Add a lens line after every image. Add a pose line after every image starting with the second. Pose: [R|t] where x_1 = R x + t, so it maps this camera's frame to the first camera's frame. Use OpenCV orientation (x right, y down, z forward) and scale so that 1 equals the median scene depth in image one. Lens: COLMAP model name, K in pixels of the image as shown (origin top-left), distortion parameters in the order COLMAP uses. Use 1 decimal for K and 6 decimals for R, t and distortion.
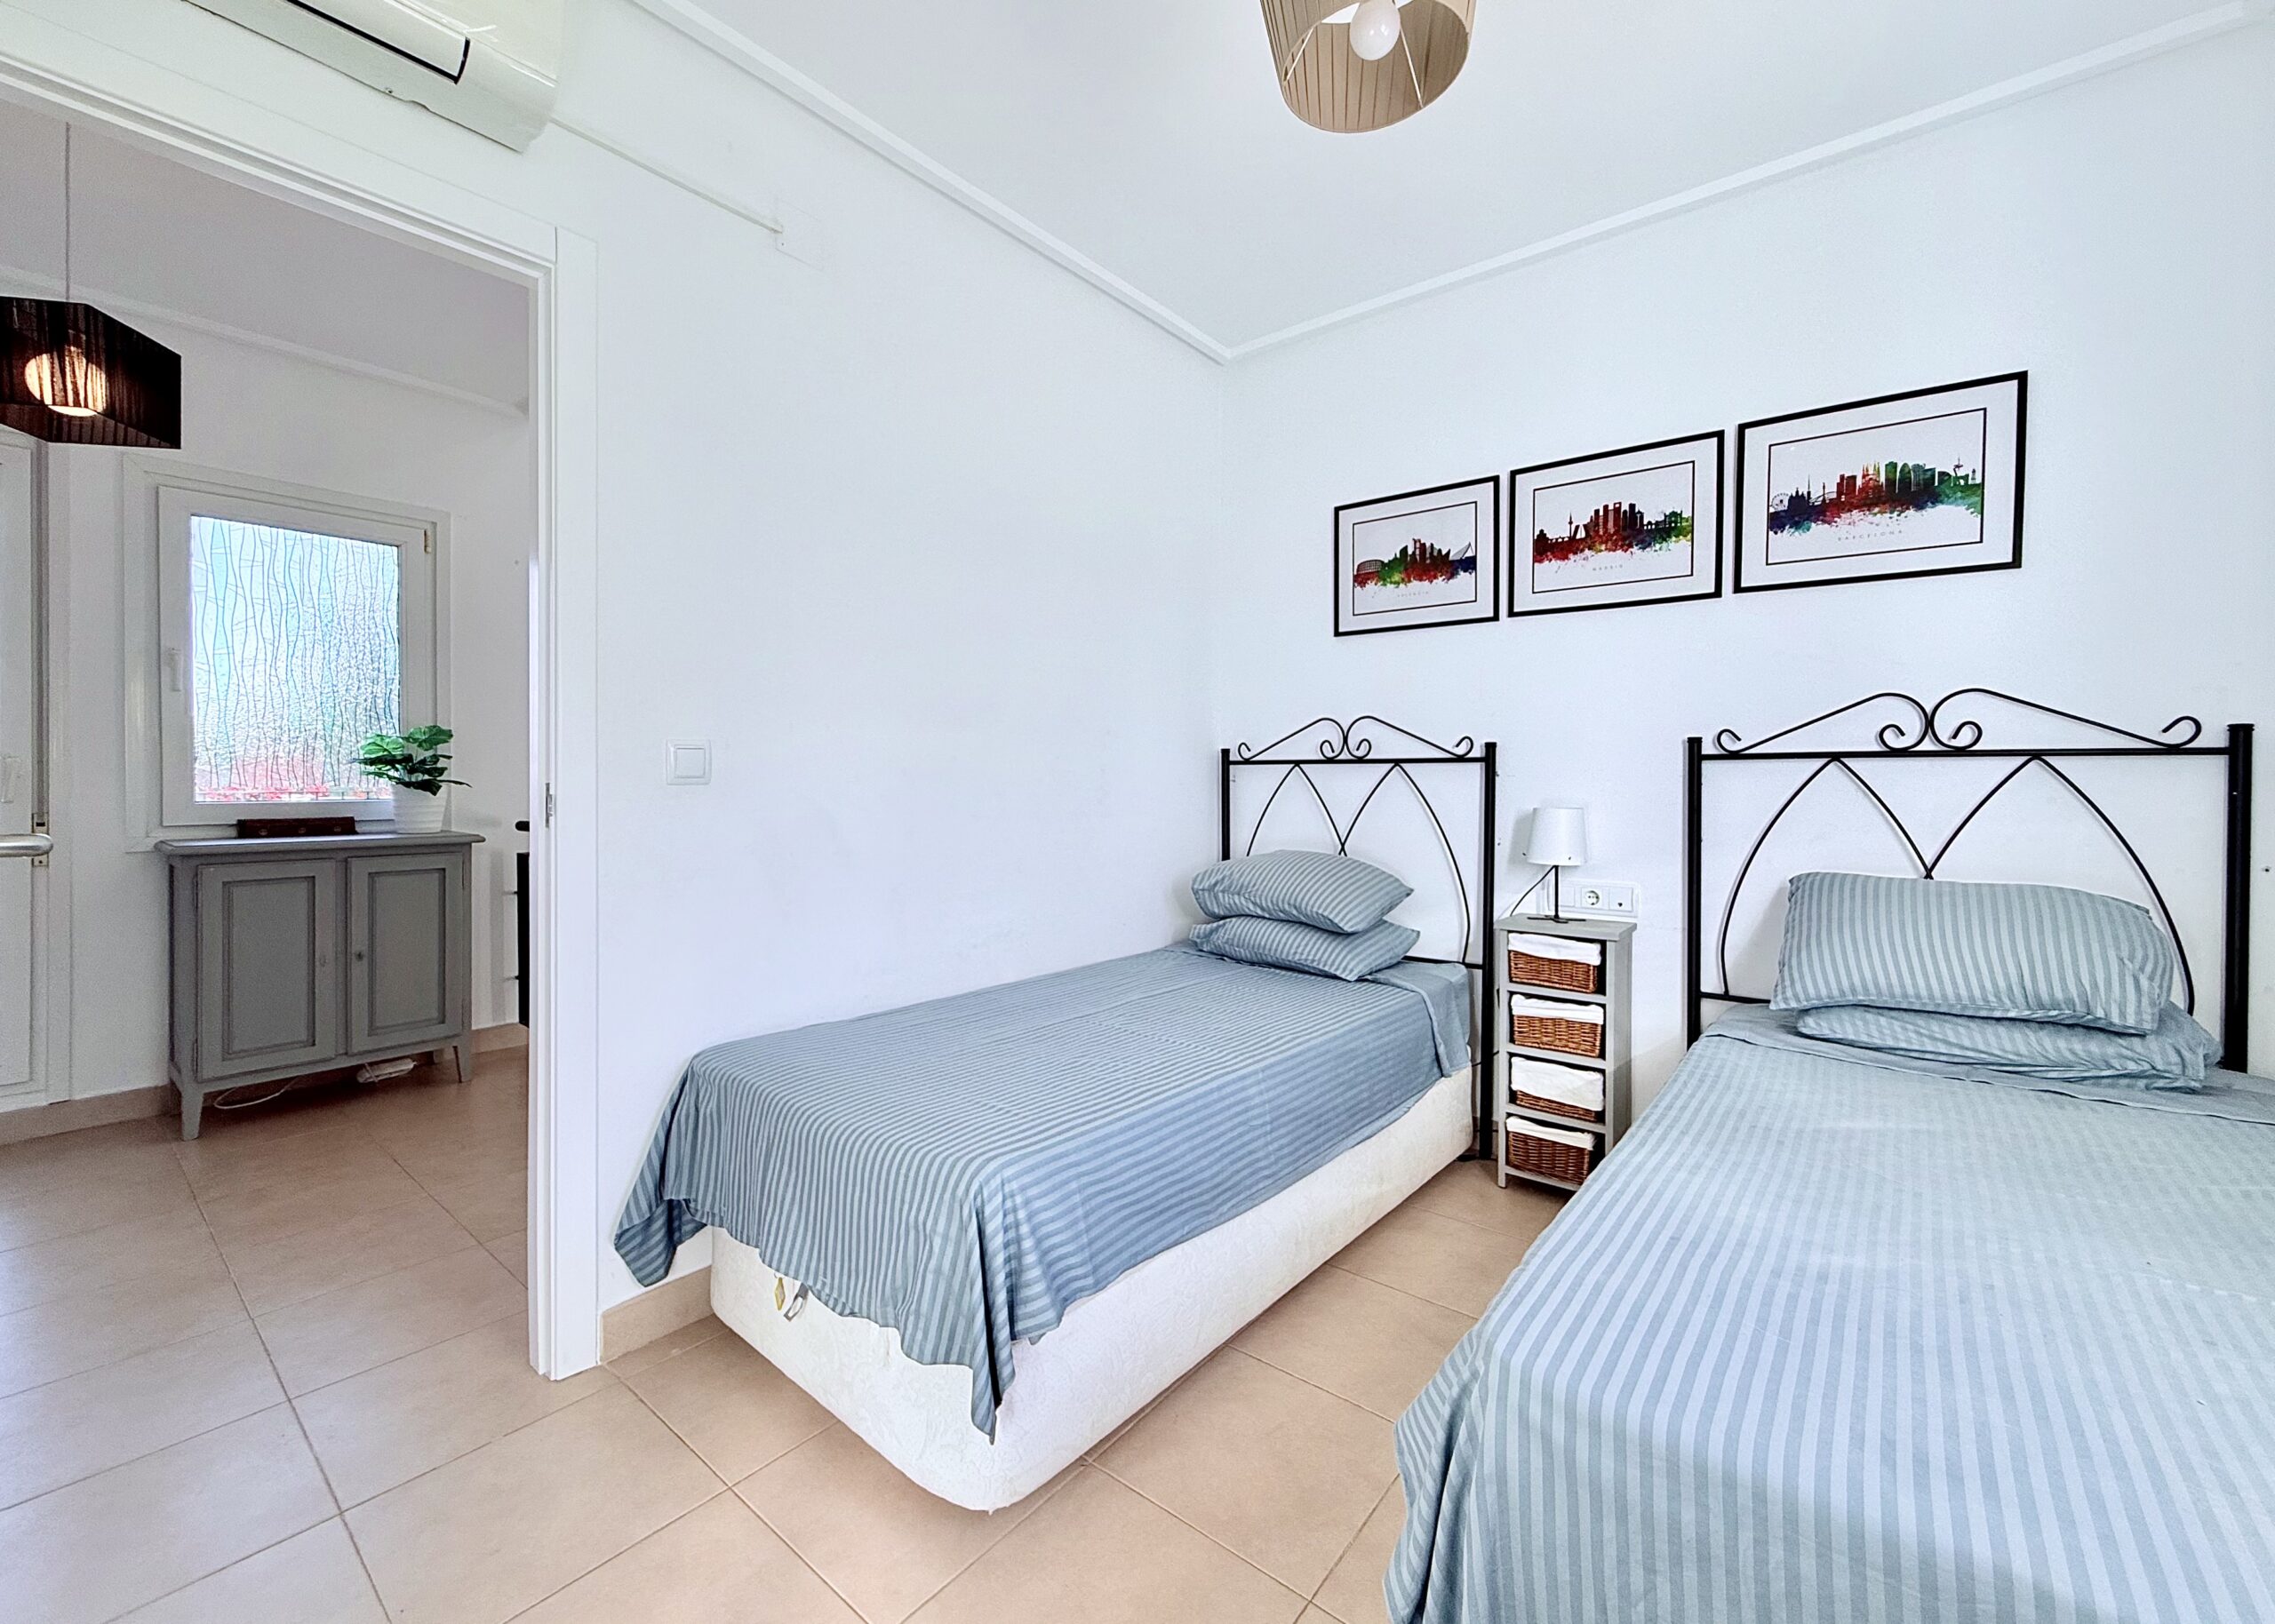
lens RADIAL K [[818.4, 0, 1138.8], [0, 818.4, 821.6], [0, 0, 1]] dist [0.001397, 0.000136]
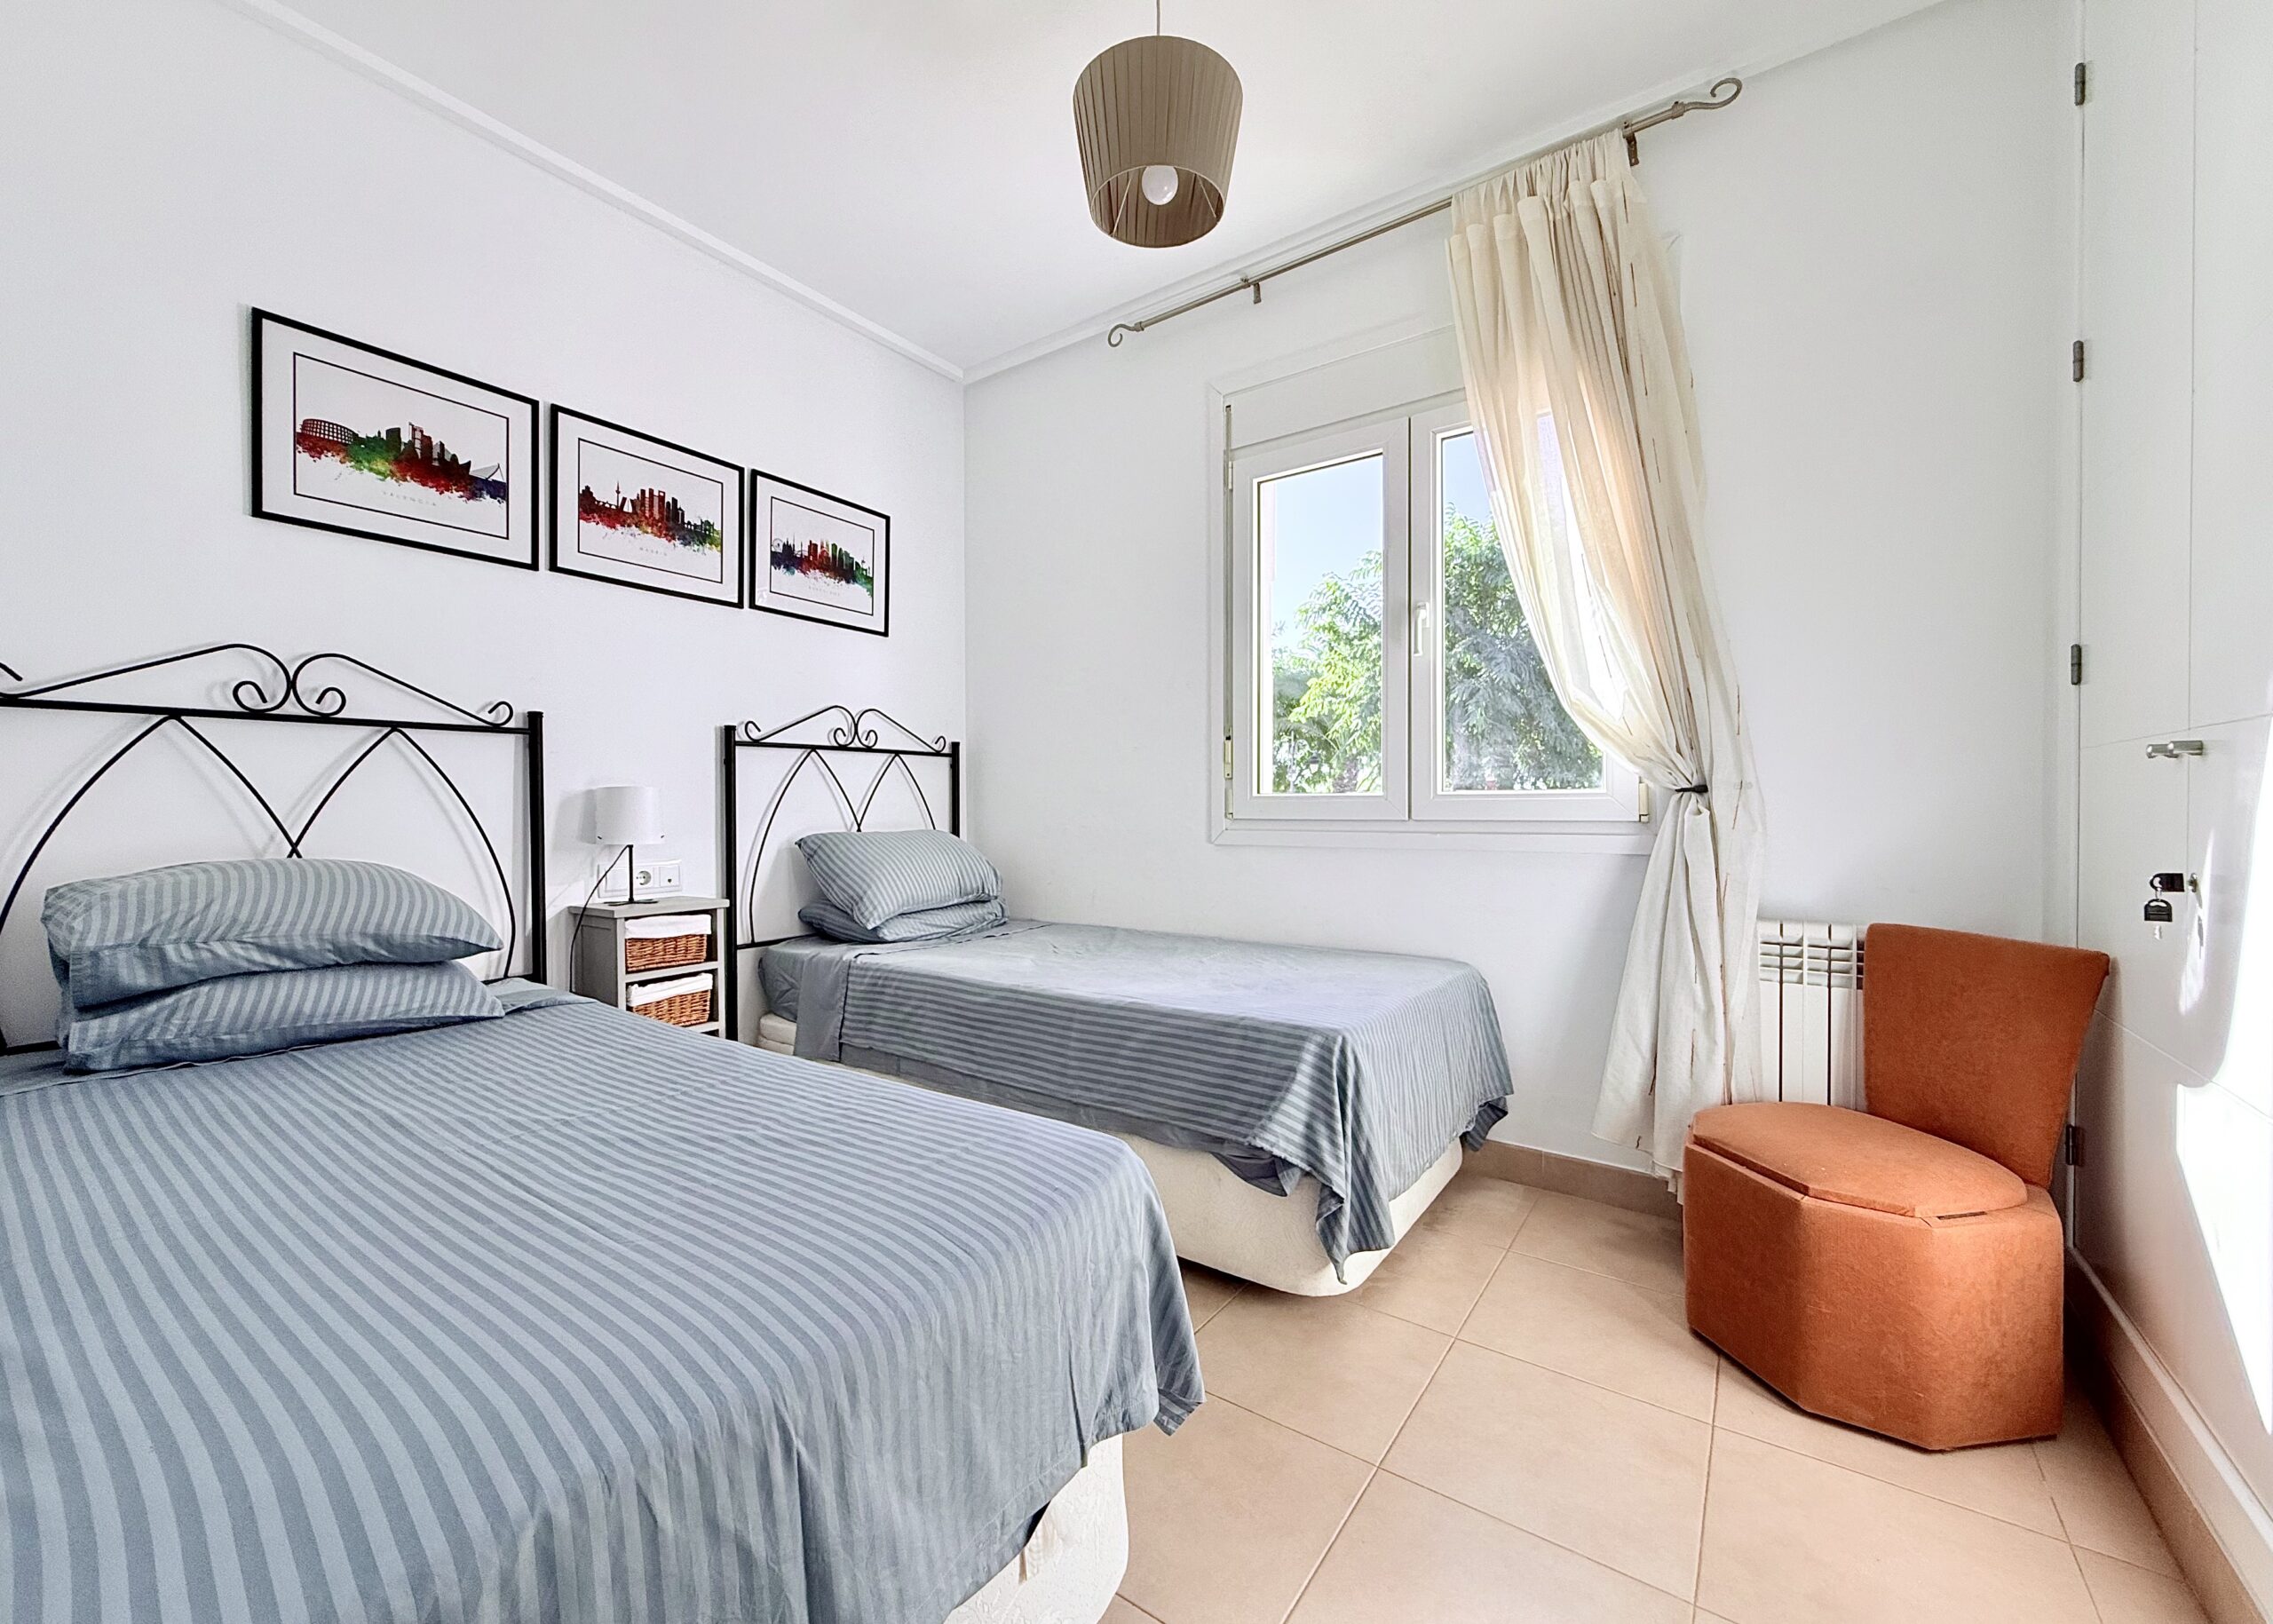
lens RADIAL K [[910.0, 0, 1130.1], [0, 910.0, 813.8], [0, 0, 1]] dist [0.002043, 0.000427]
pose [[-0.002035, -0.041157, 0.999151, -0.573474], [0.014664, 0.999044, 0.041183, -0.021741], [-0.999890, 0.014735, -0.001430, 0.411665]]
